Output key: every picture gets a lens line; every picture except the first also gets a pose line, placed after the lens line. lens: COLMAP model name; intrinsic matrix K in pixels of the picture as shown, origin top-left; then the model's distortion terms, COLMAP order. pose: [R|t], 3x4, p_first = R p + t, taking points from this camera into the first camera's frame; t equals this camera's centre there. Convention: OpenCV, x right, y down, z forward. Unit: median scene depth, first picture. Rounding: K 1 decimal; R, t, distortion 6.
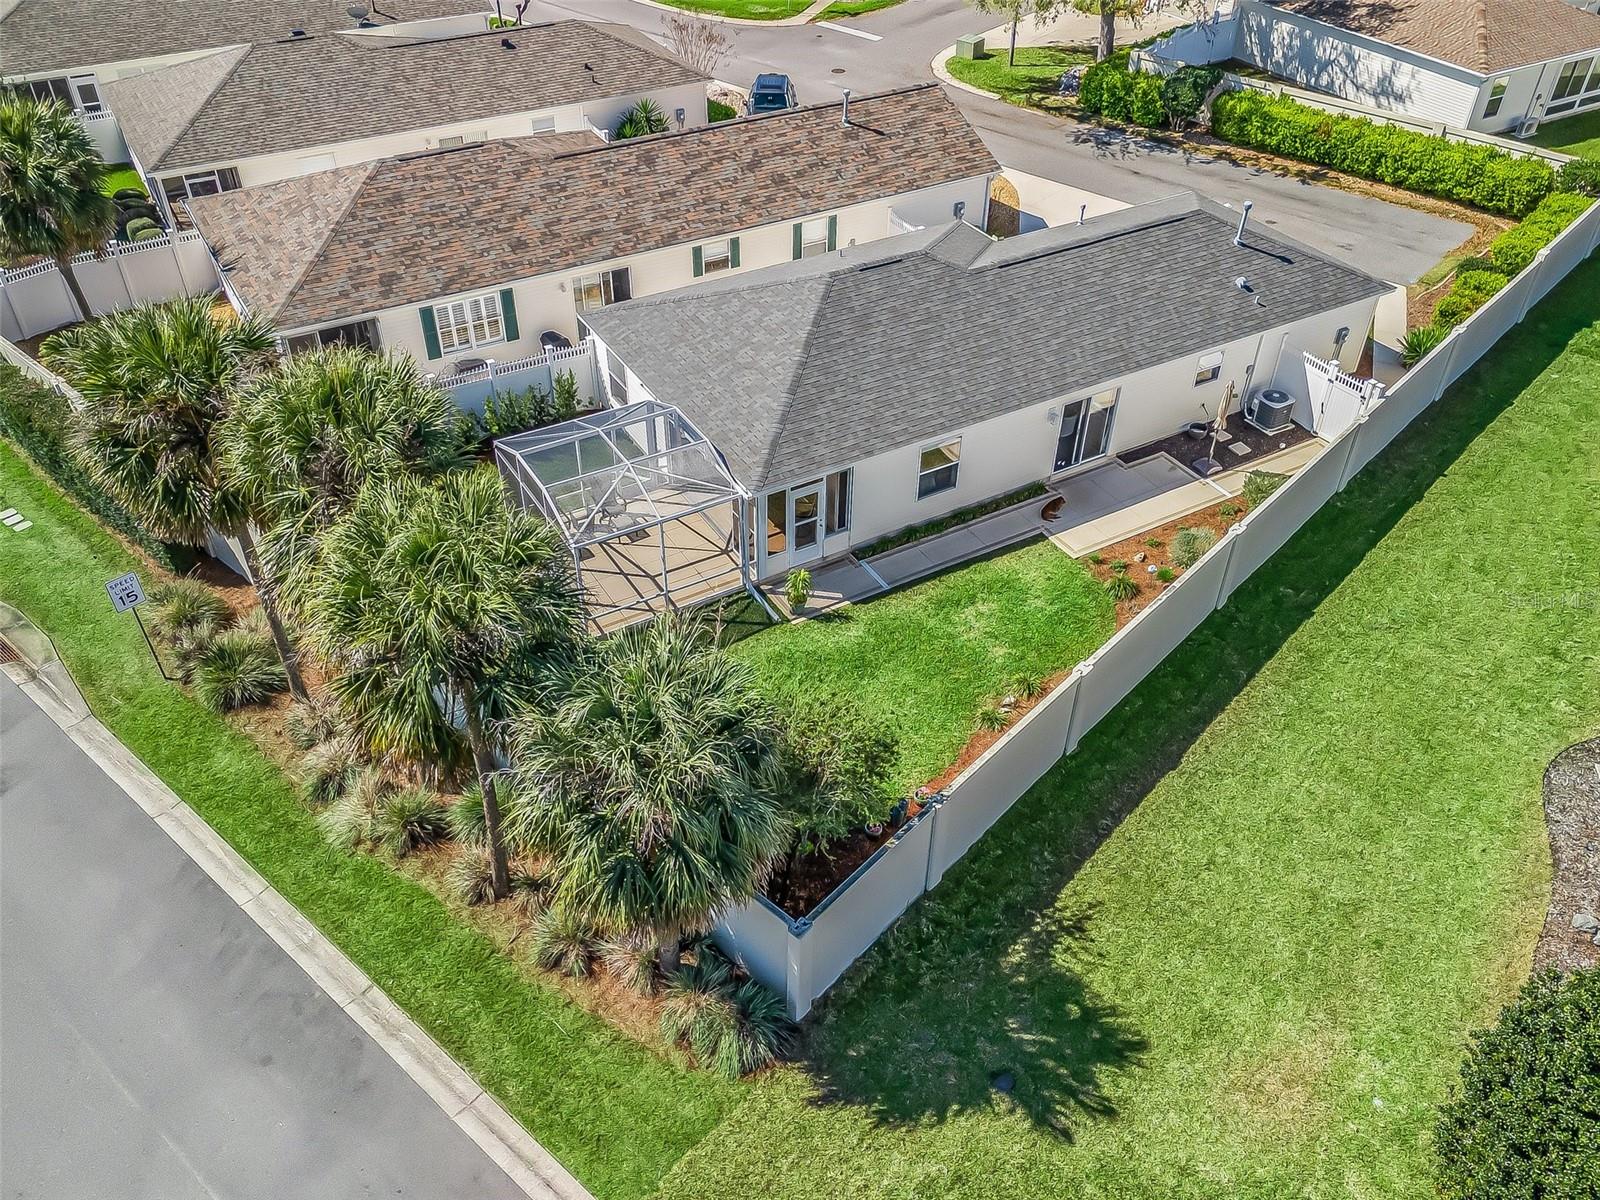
lens RADIAL K [[1278.9, 0, 795.0], [0, 1278.9, 610.0], [0, 0, 1]] dist [0.049330, -0.021979]
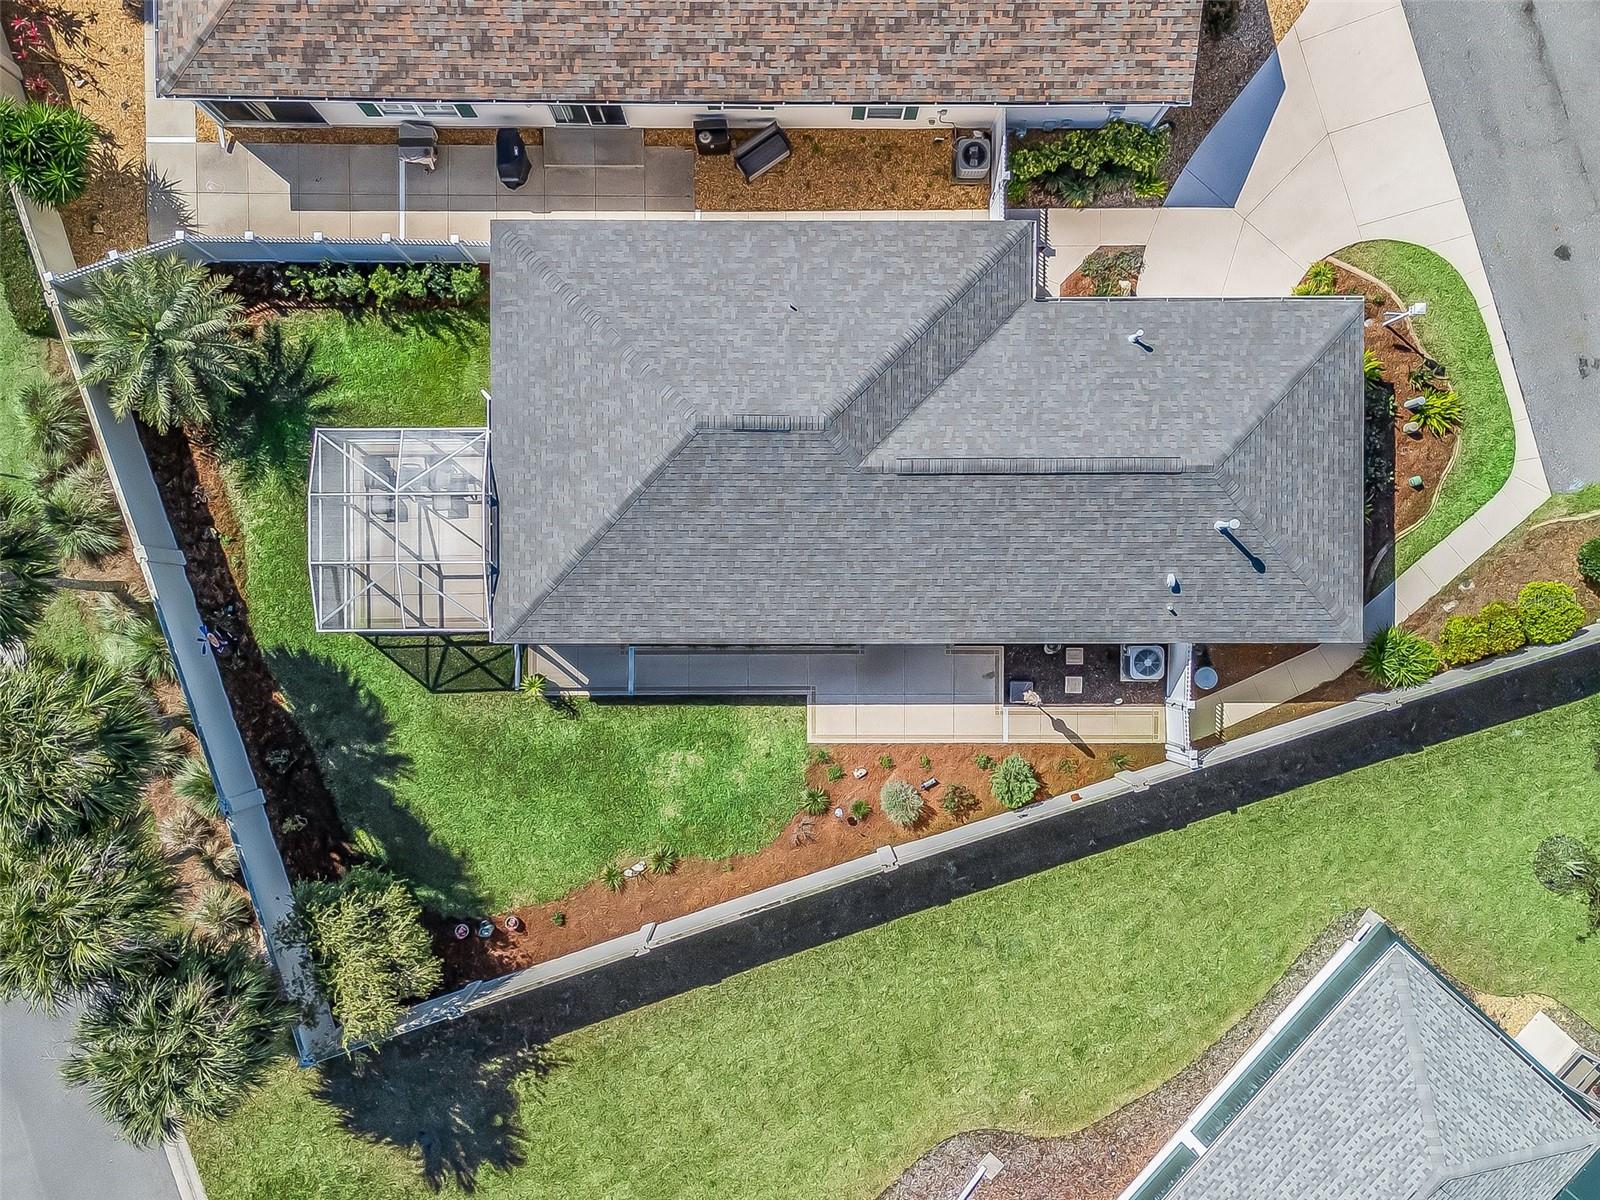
lens RADIAL K [[1278.9, 0, 802.4], [0, 1278.9, 609.8], [0, 0, 1]] dist [0.049330, -0.021979]
pose [[0.867298, 0.497788, 0.000916, 0.173484], [-0.325101, 0.565029, 0.758322, -0.989870], [0.376966, -0.657989, 0.651880, 0.415504]]
